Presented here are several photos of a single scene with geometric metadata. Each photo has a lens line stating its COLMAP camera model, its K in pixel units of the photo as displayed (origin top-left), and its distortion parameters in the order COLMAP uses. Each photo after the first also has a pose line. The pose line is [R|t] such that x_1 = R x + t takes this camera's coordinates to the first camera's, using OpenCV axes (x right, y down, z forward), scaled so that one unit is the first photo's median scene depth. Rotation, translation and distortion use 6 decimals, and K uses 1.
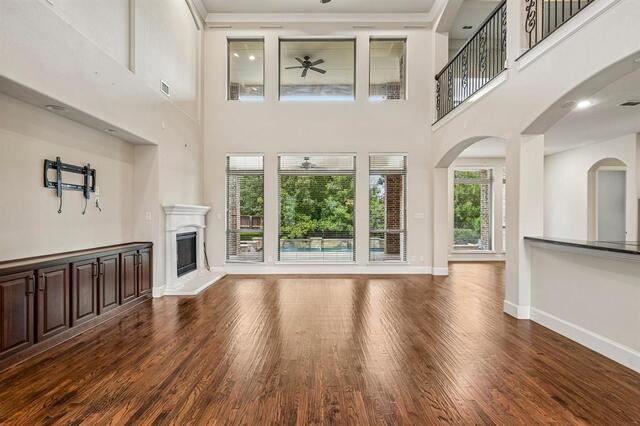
lens RADIAL K [[318.8, 0, 351.1], [0, 318.8, 216.2], [0, 0, 1]] dist [0.002805, -0.000751]
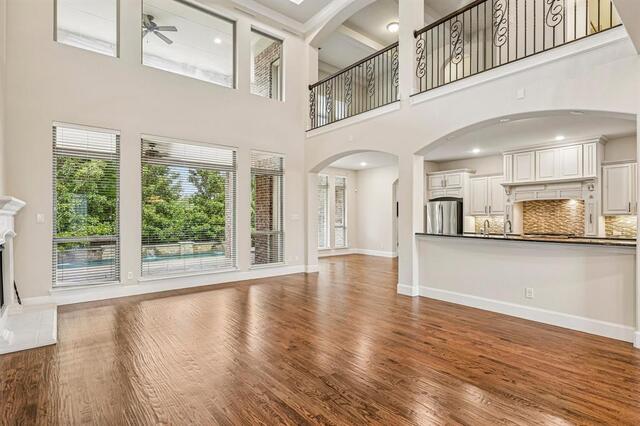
lens RADIAL K [[318.8, 0, 320.6], [0, 318.8, 217.2], [0, 0, 1]] dist [0.002805, -0.000751]
pose [[0.778902, 0.000632, 0.627145, -0.373564], [0.000953, 0.999997, -0.002192, 0.001757], [-0.627144, 0.002305, 0.778900, 0.146588]]
